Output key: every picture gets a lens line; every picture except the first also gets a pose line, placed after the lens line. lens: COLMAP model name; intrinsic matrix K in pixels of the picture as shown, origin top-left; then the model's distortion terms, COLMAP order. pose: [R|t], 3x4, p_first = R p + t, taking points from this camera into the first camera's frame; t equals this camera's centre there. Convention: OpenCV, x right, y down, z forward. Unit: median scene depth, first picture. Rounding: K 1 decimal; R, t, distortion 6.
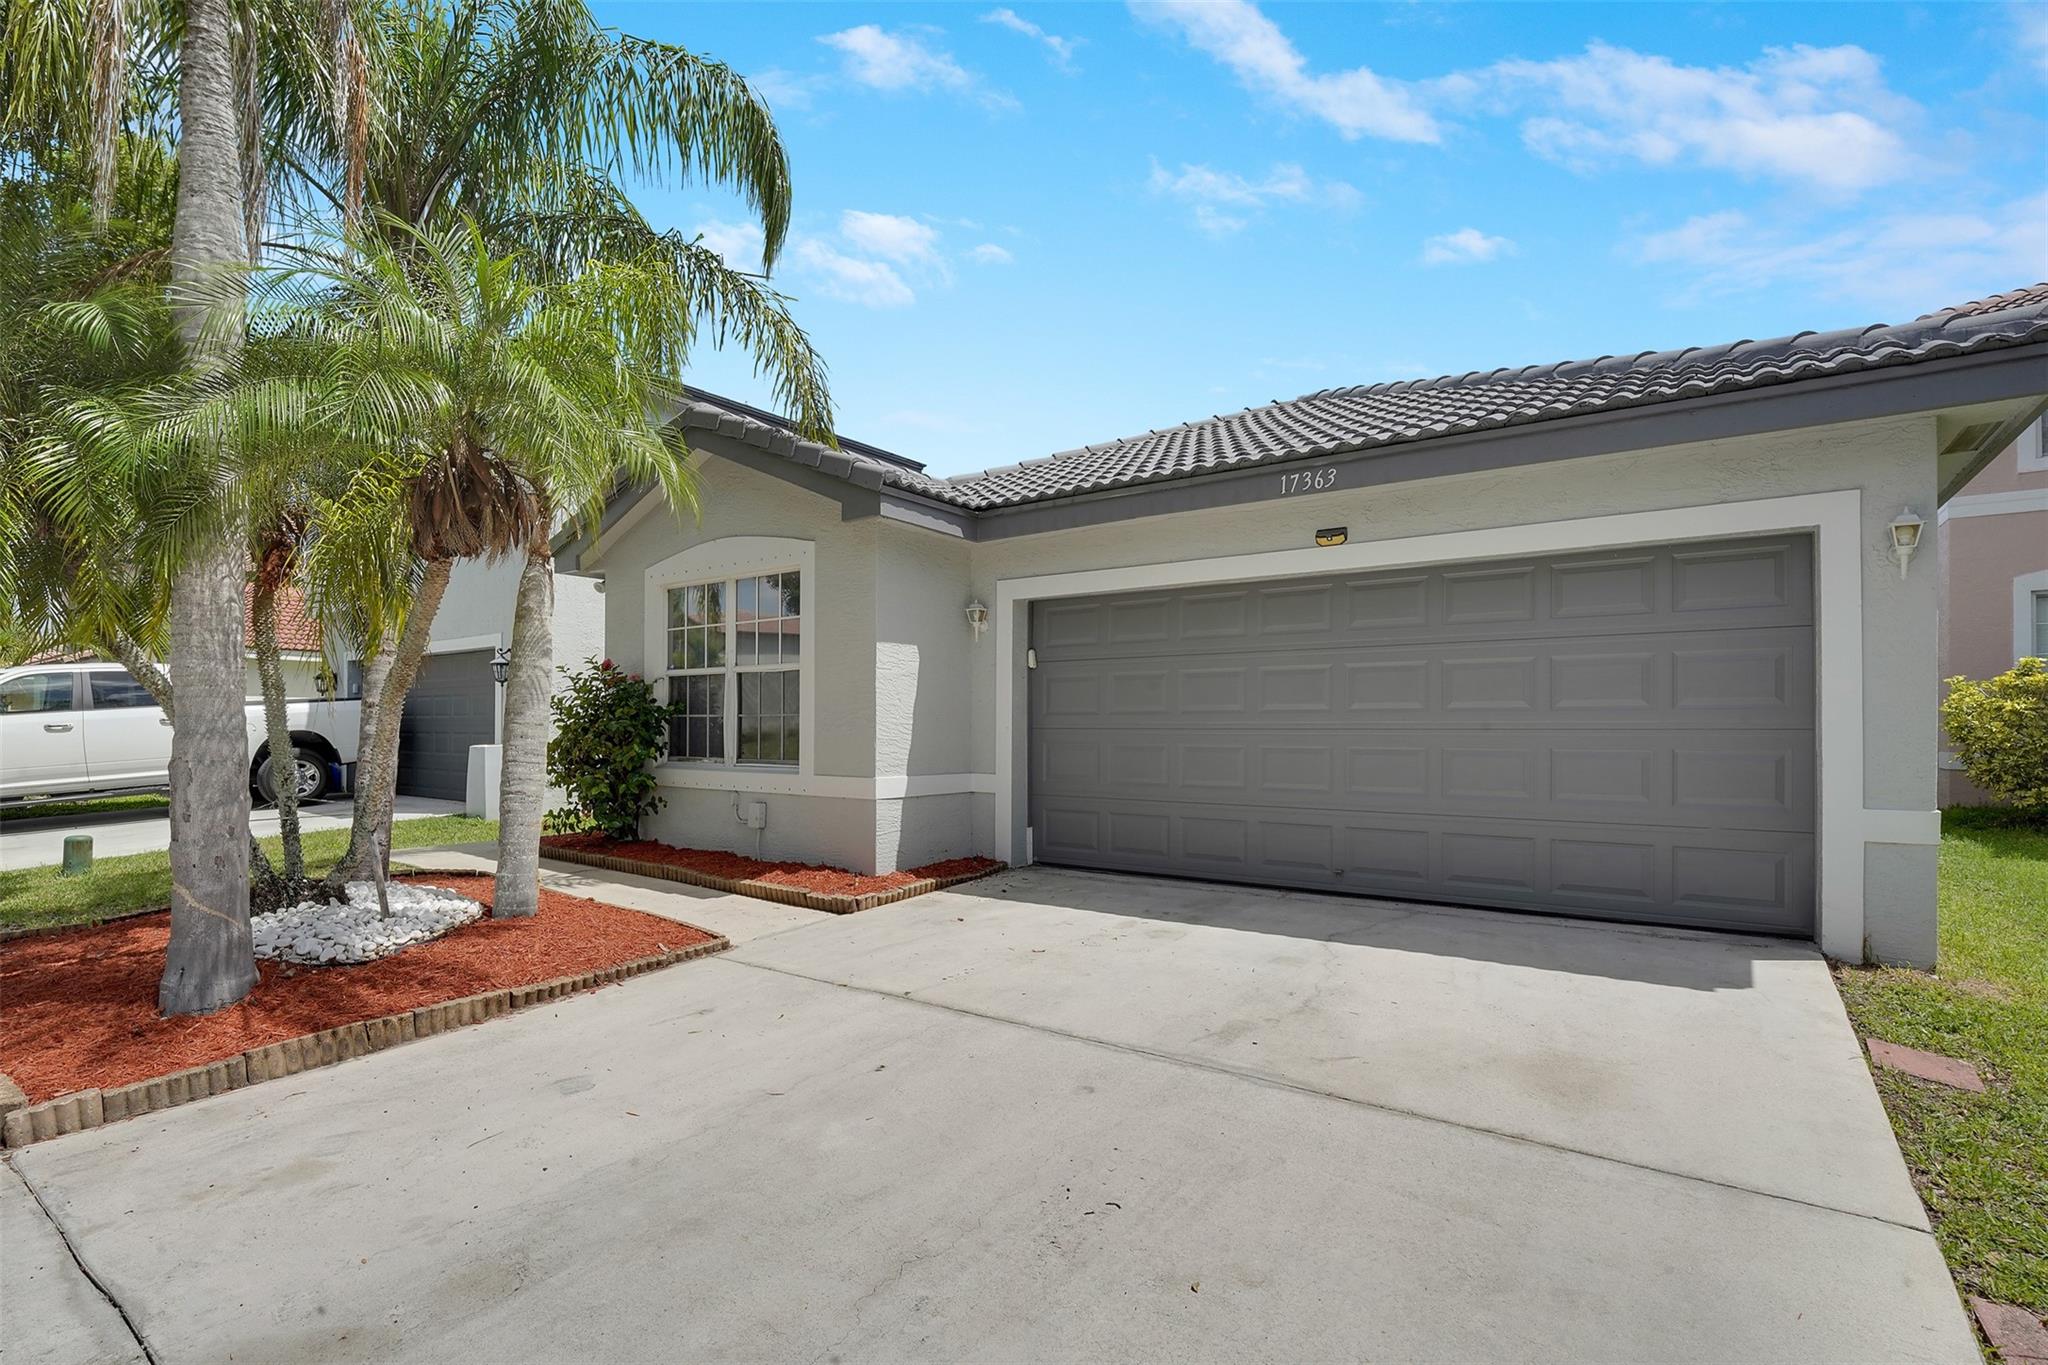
lens RADIAL K [[930.7, 0, 1033.4], [0, 930.7, 692.1], [0, 0, 1]] dist [-0.017205, -0.000339]
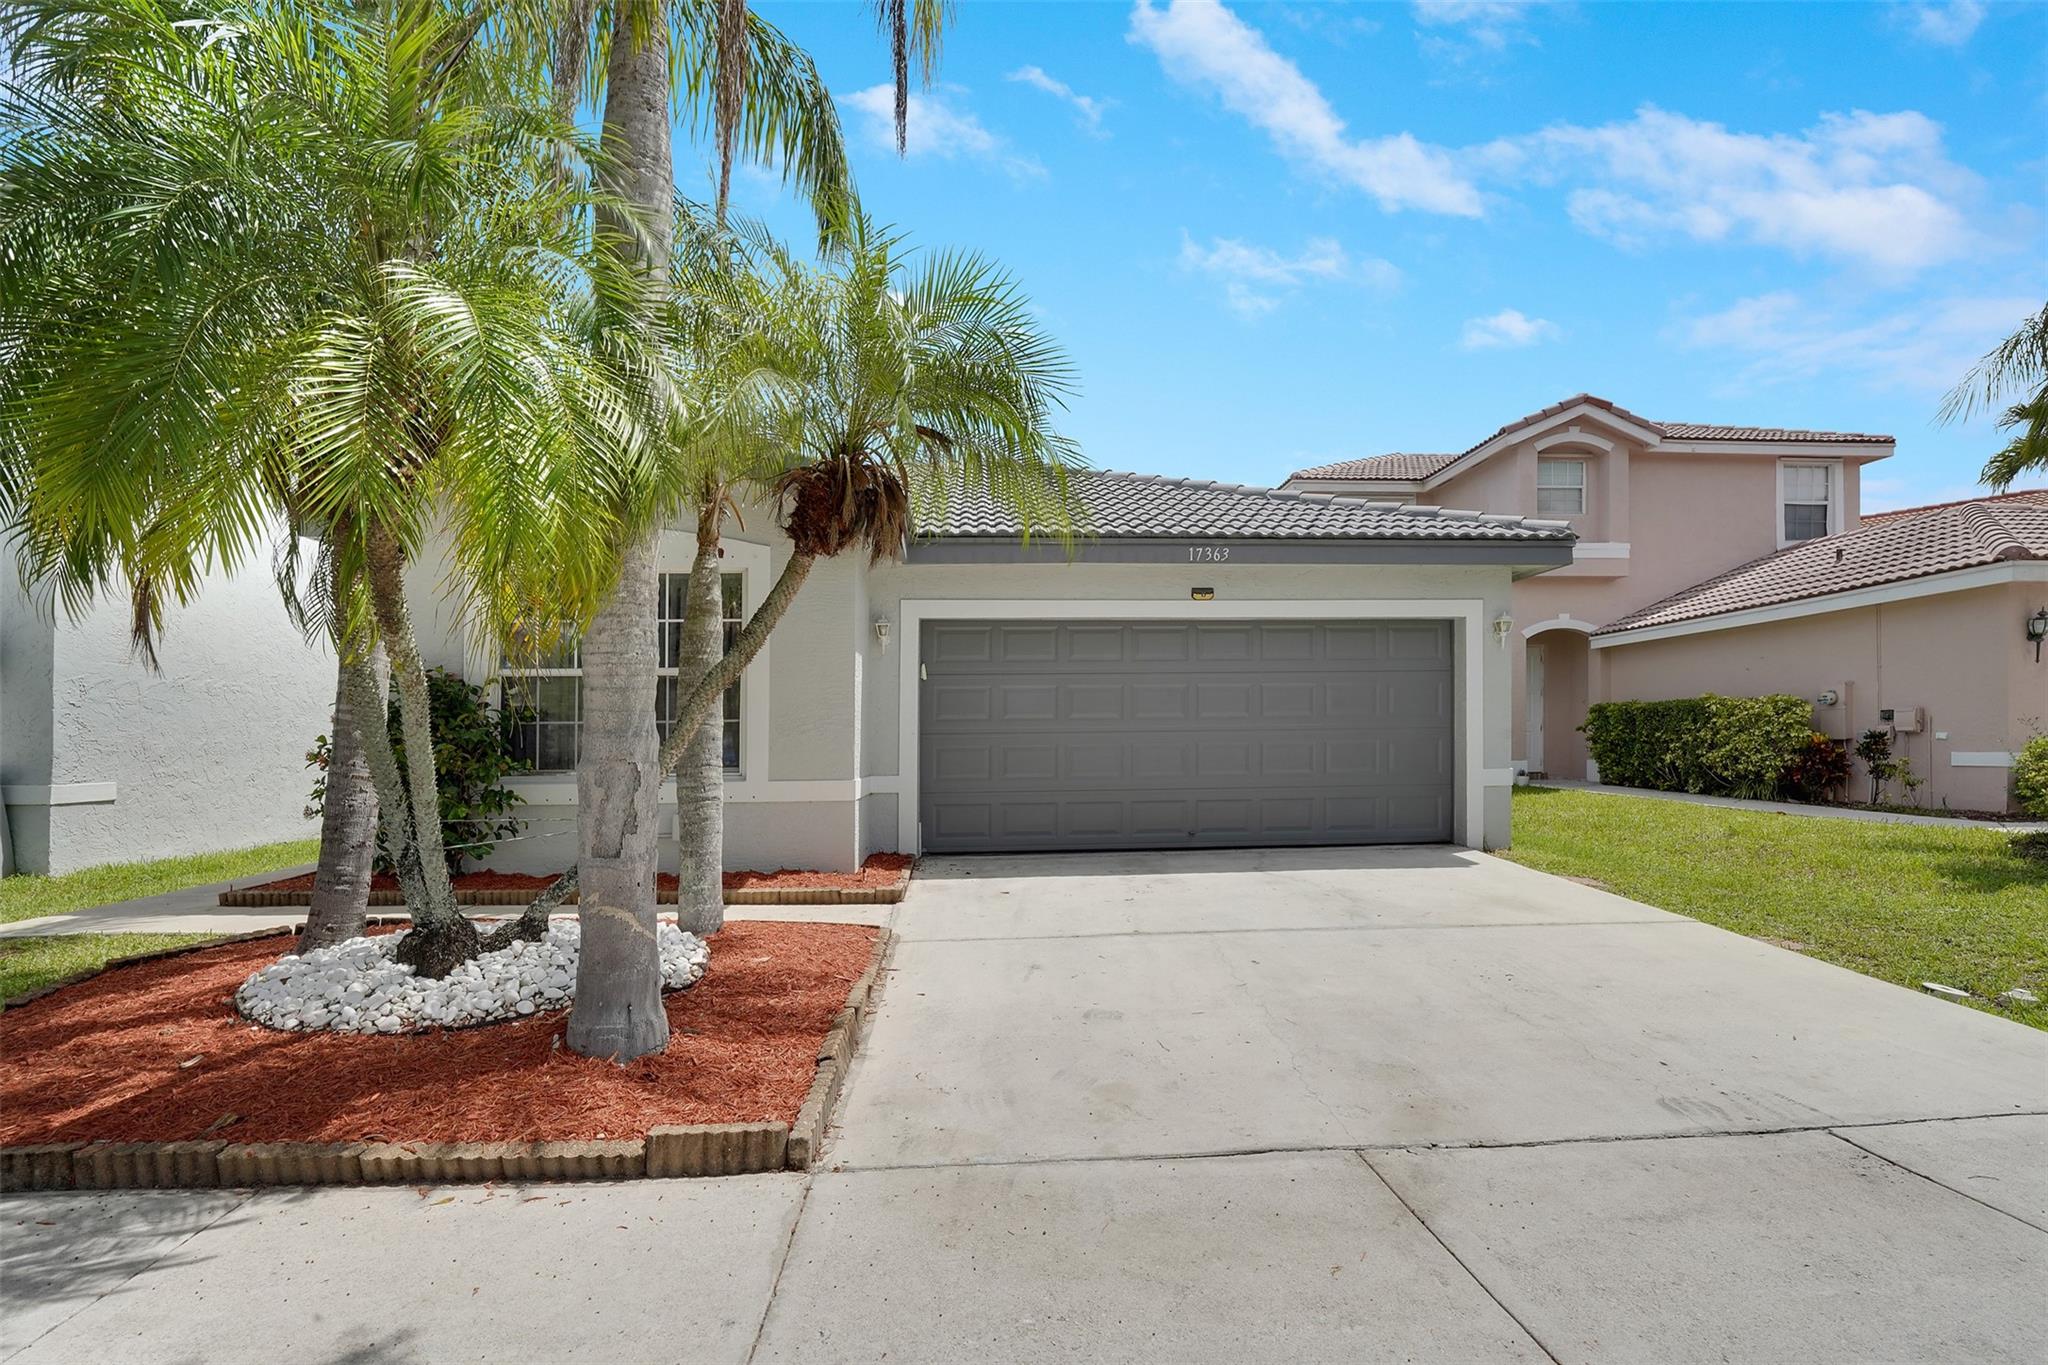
lens RADIAL K [[926.7, 0, 1020.3], [0, 926.7, 704.5], [0, 0, 1]] dist [-0.017967, 0.000048]
pose [[0.790390, 0.012501, 0.612477, -0.789680], [-0.009608, 0.999922, -0.008010, 0.015527], [-0.612529, 0.000446, 0.790448, 0.060948]]
